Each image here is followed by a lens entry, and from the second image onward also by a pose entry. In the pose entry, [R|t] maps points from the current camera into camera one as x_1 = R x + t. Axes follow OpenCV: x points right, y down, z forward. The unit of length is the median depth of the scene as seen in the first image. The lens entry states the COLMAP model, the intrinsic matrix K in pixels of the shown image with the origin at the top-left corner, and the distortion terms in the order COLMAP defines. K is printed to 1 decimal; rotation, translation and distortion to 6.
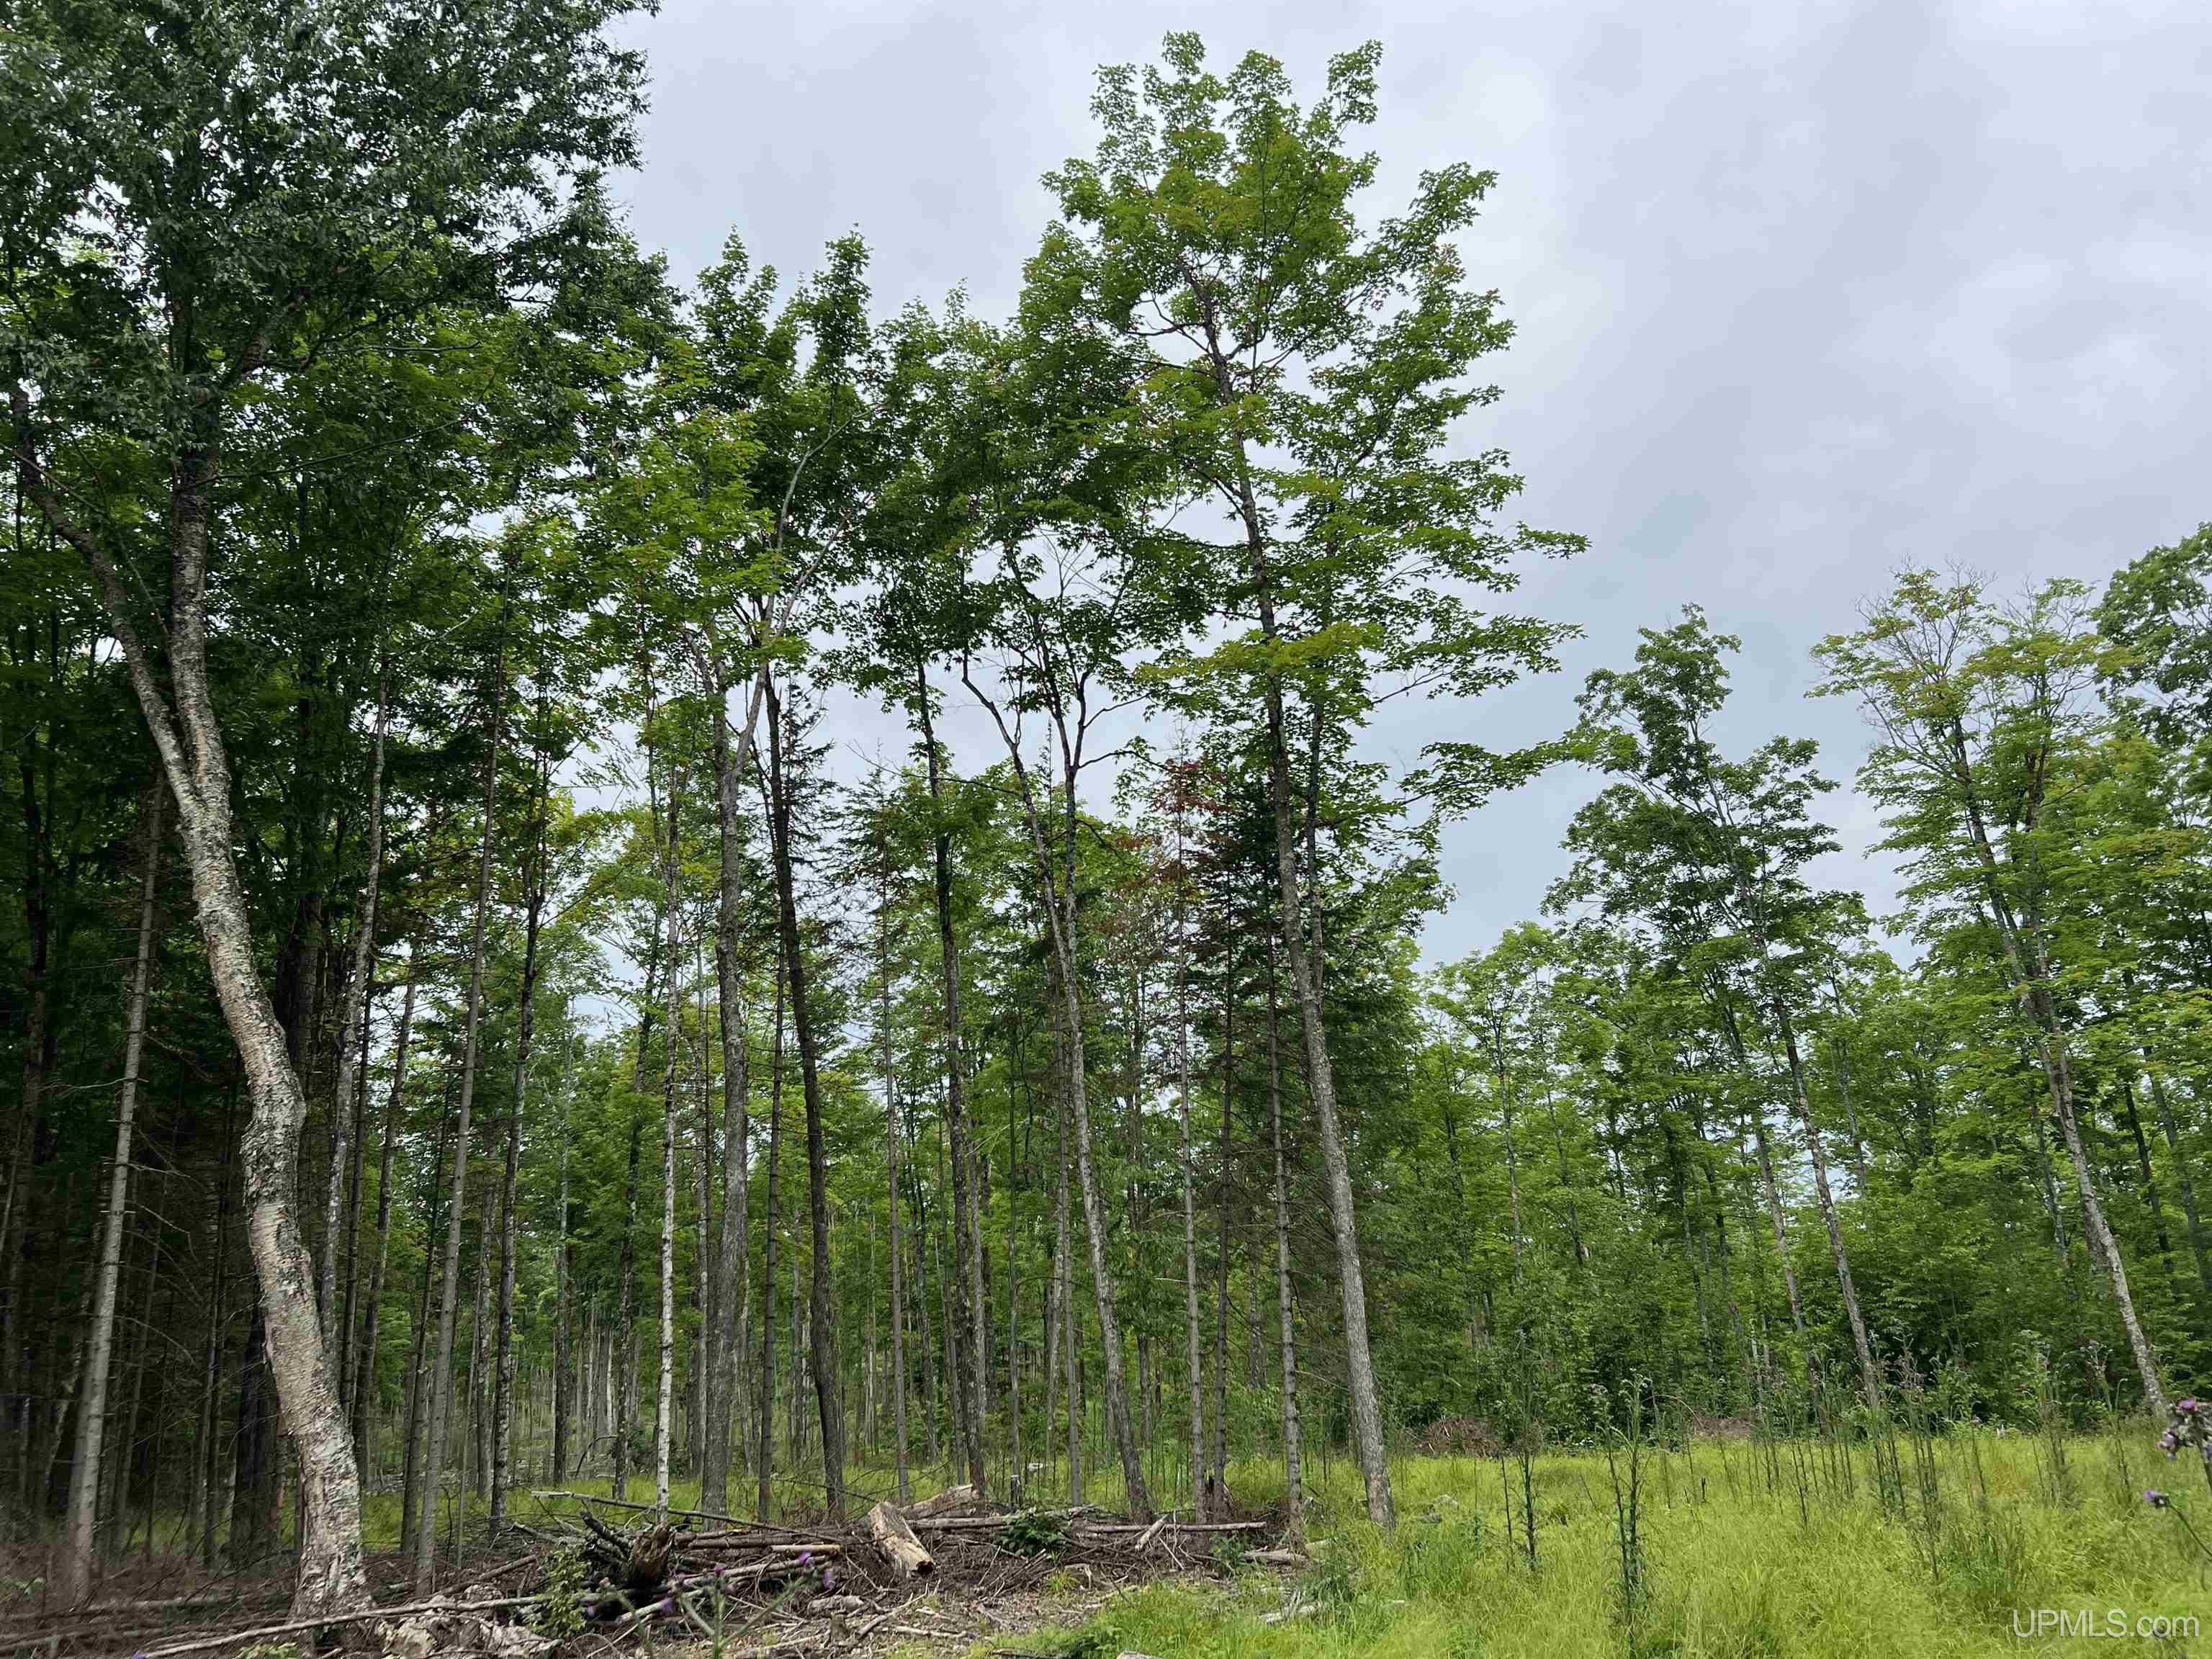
lens RADIAL K [[1705.3, 0, 1061.3], [0, 1705.3, 849.6], [0, 0, 1]] dist [0.060118, -0.052478]
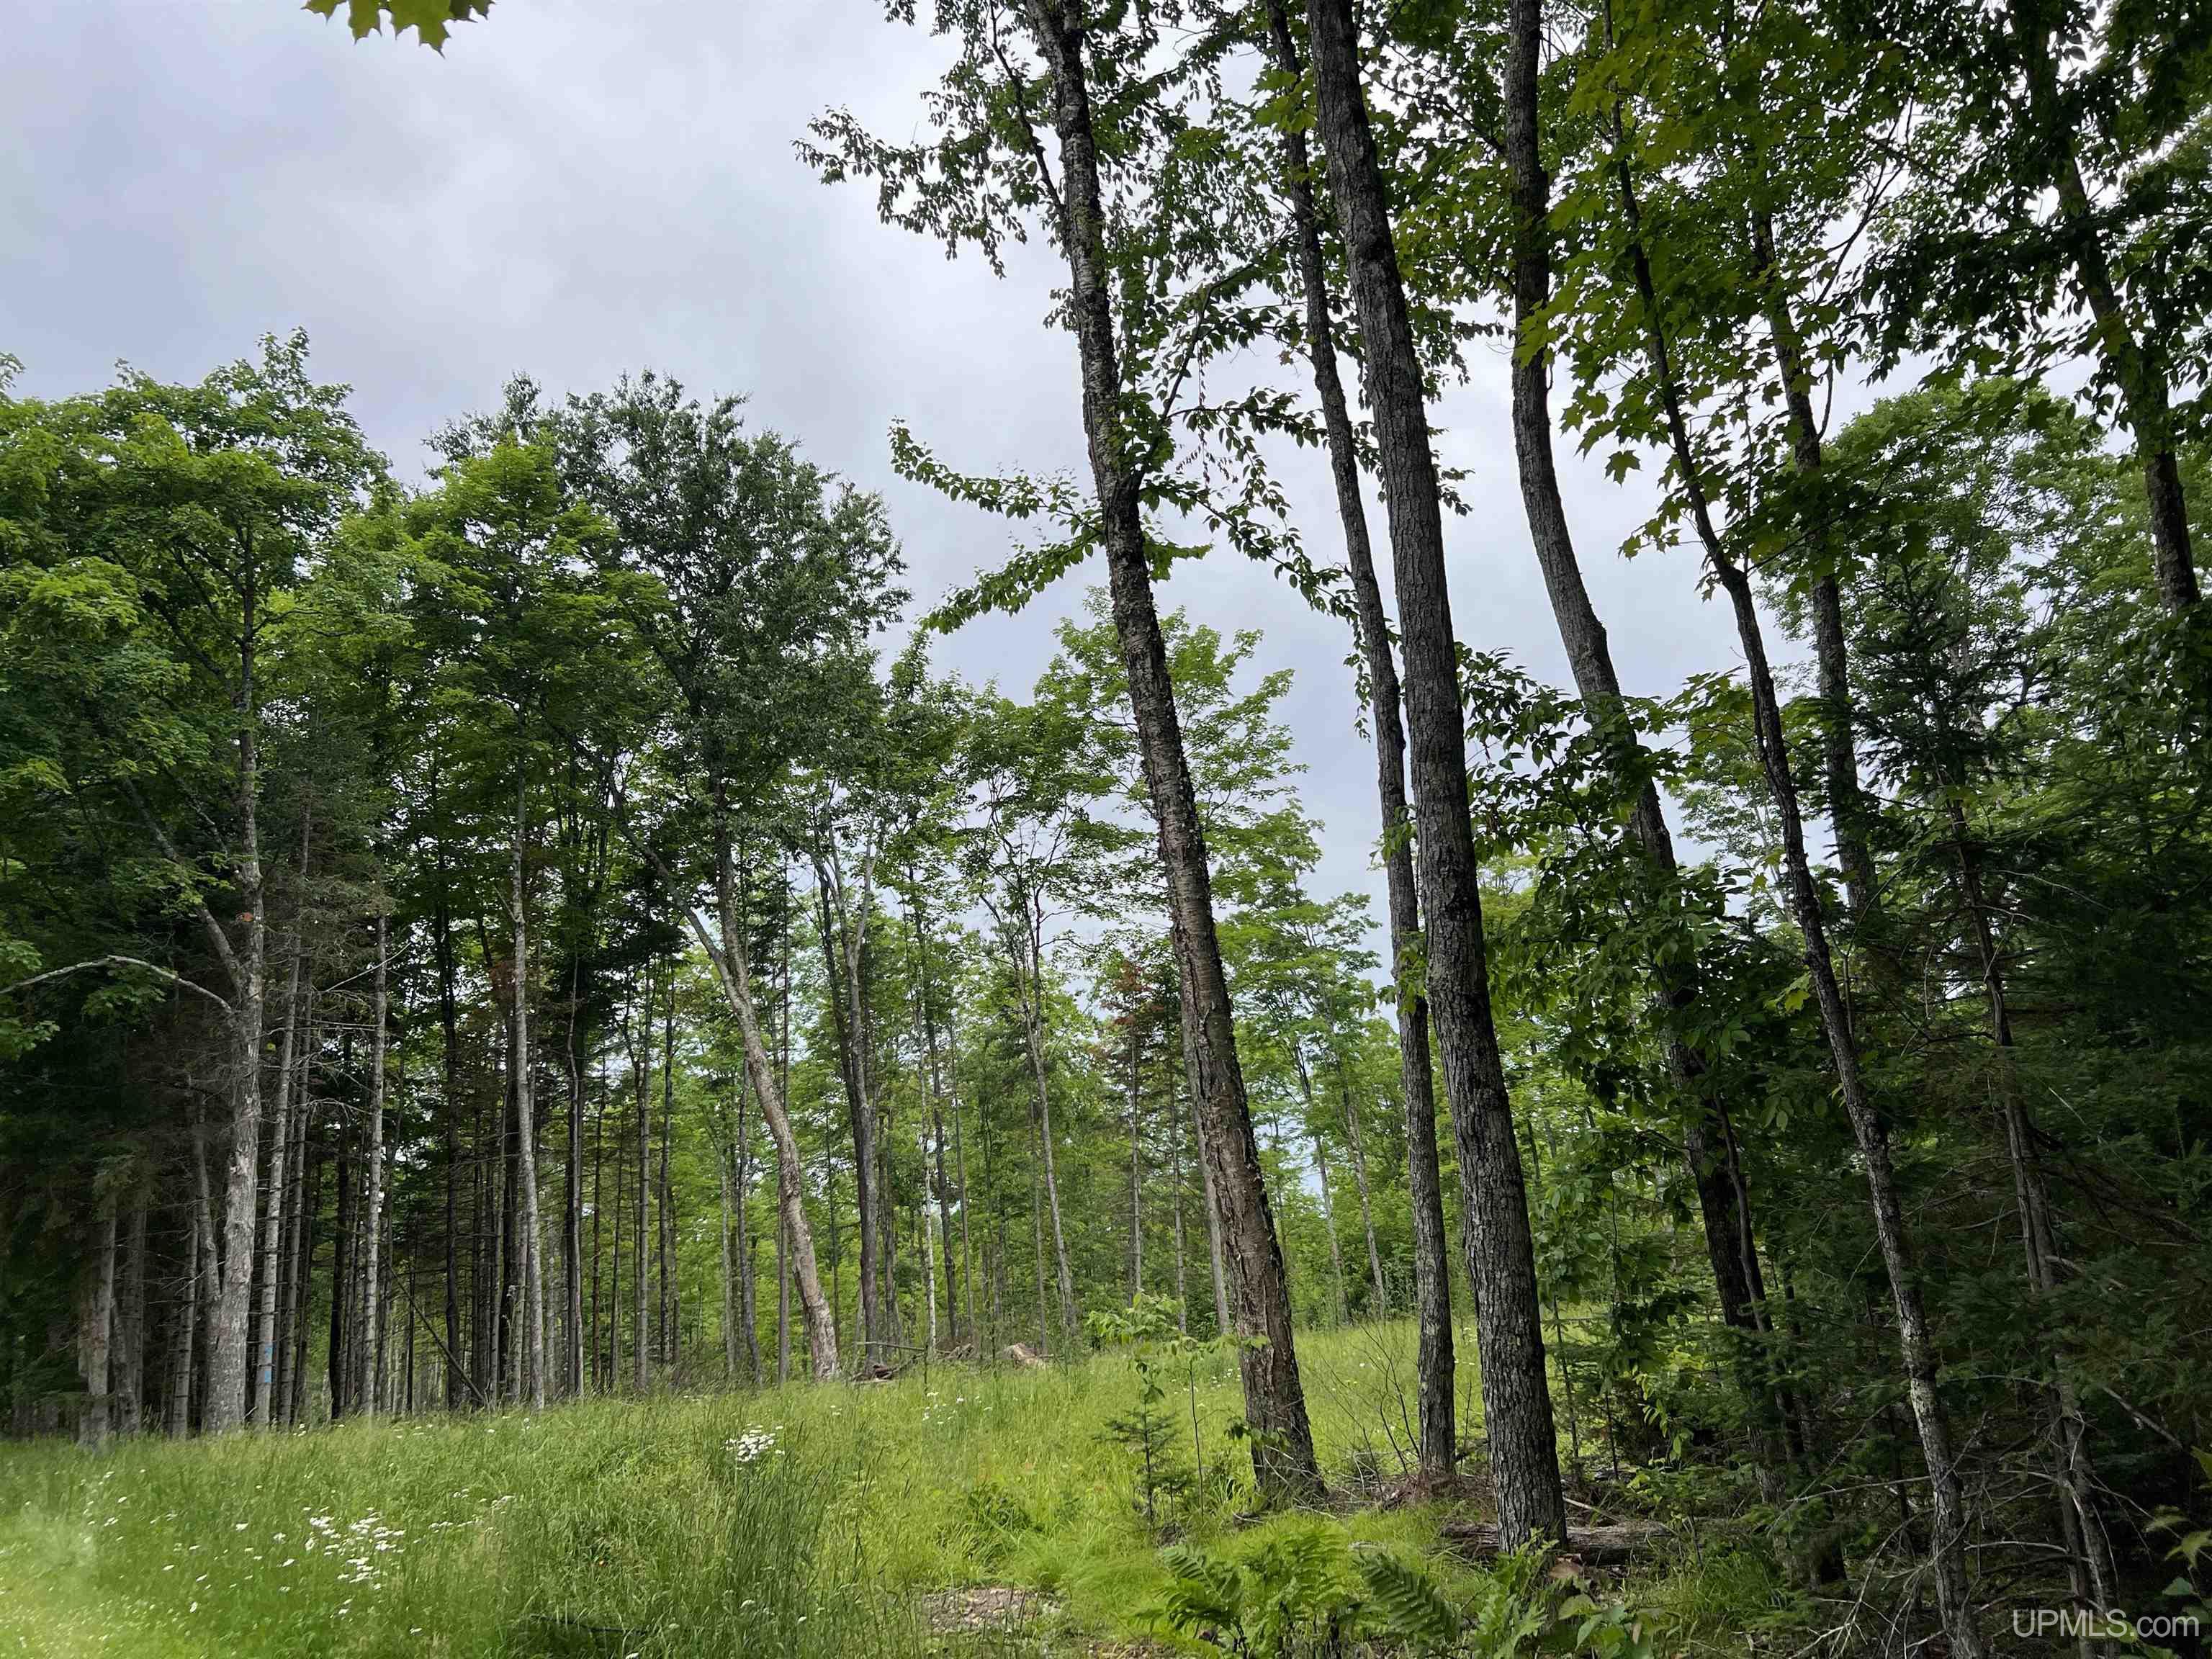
lens RADIAL K [[1705.3, 0, 1090.8], [0, 1705.3, 826.5], [0, 0, 1]] dist [0.060118, -0.052478]
pose [[0.951785, 0.056978, 0.301427, -0.270298], [-0.051111, 0.998319, -0.027321, -0.070832], [-0.302477, 0.010597, 0.953098, -0.394983]]
